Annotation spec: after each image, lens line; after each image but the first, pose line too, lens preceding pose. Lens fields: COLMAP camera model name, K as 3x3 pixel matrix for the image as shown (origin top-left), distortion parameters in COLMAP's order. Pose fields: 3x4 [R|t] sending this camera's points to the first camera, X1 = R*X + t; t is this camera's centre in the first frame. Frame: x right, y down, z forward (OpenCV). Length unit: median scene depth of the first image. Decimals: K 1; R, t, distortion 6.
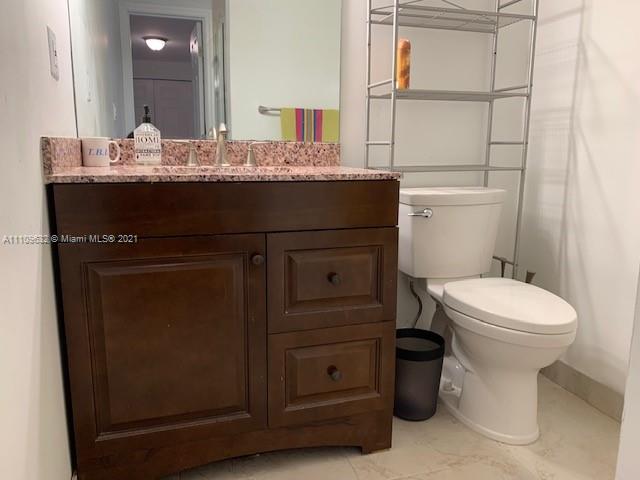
lens RADIAL K [[488.4, 0, 321.9], [0, 488.4, 237.5], [0, 0, 1]] dist [0.035909, -0.044276]
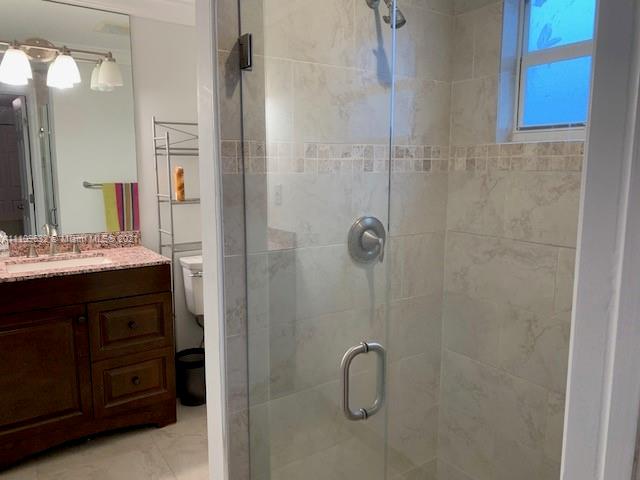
lens RADIAL K [[488.4, 0, 320.4], [0, 488.4, 243.8], [0, 0, 1]] dist [0.035909, -0.044276]
pose [[0.954392, -0.050866, 0.294191, 0.155572], [0.056566, 0.998339, -0.010893, -0.138060], [-0.293148, 0.027037, 0.955685, -0.801723]]
